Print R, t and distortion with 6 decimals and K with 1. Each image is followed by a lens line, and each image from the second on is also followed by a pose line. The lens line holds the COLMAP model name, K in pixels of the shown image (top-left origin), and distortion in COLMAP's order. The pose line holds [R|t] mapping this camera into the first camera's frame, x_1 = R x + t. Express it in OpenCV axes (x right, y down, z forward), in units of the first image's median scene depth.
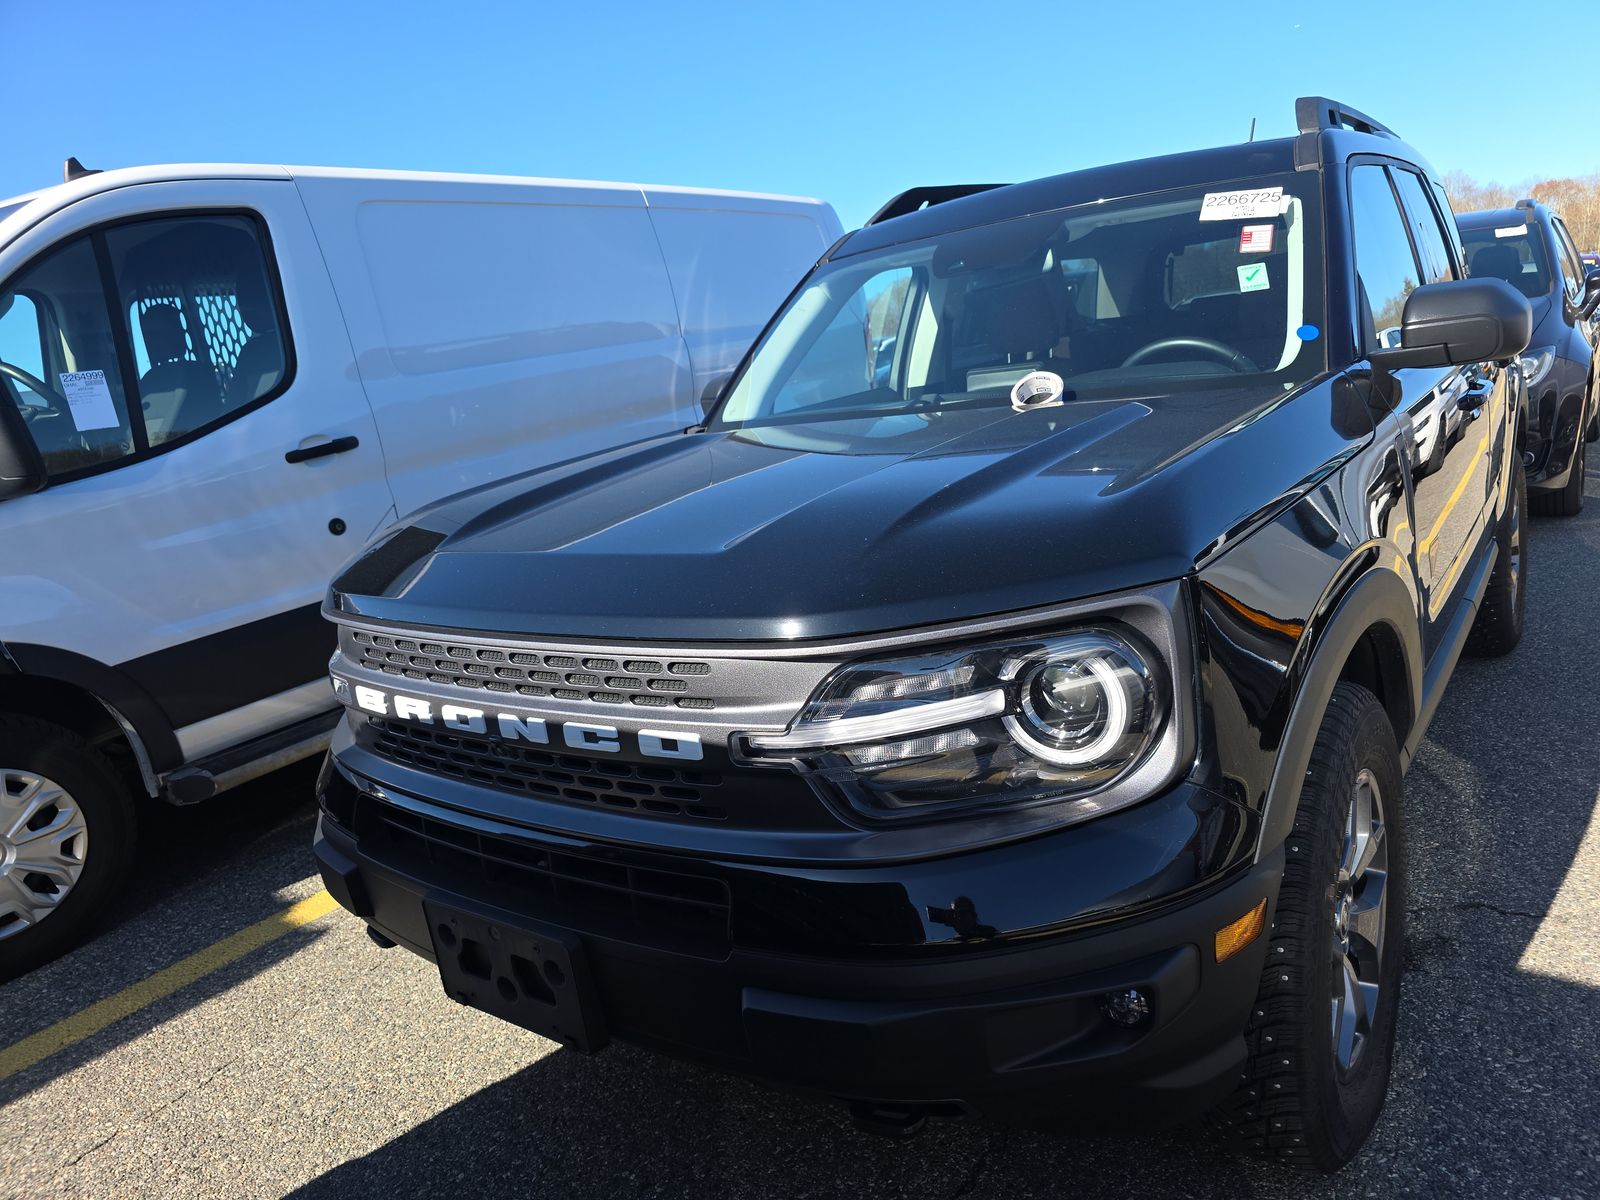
lens RADIAL K [[1098.7, 0, 800.5], [0, 1098.7, 594.3], [0, 0, 1]] dist [0.041150, -0.034460]
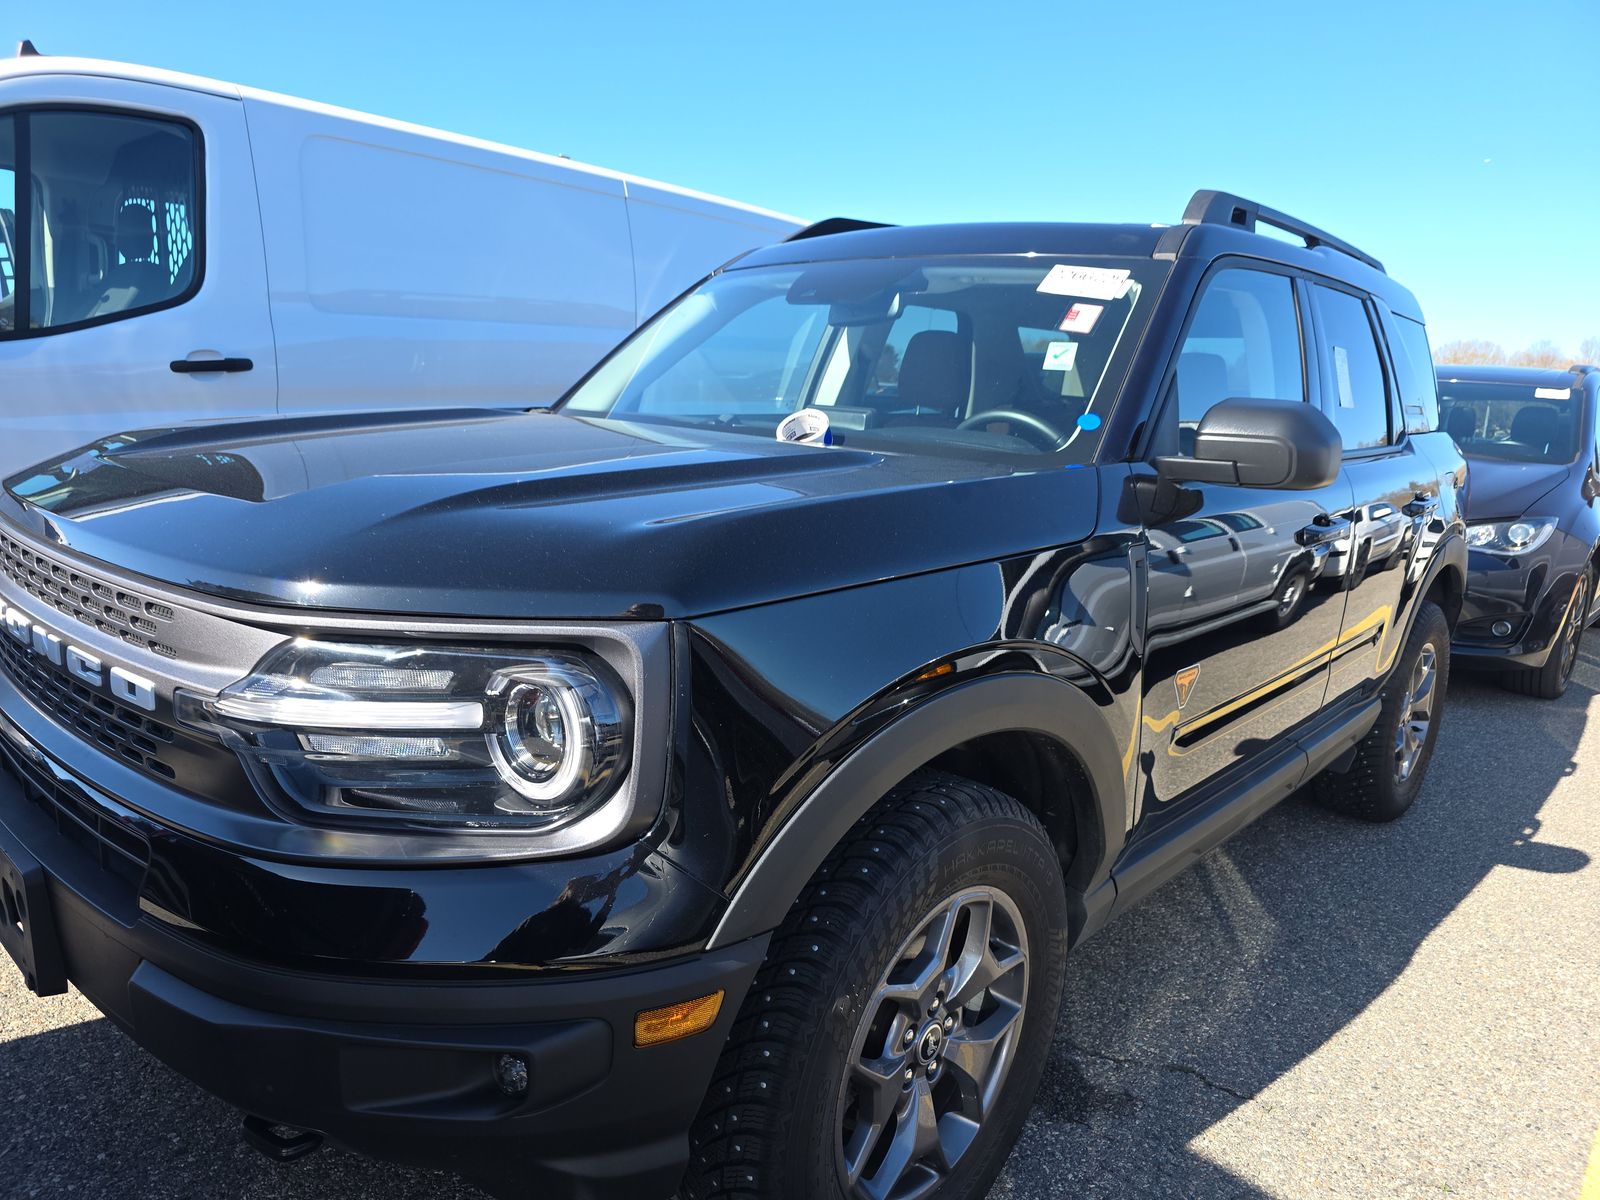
lens RADIAL K [[1090.2, 0, 800.0], [0, 1090.2, 600.0], [0, 0, 1]] dist [0.047816, -0.046024]
pose [[0.976774, 0.202416, -0.070281, 0.280961], [-0.203917, 0.978876, -0.014816, -0.022356], [0.065798, 0.028803, 0.997417, 0.058214]]
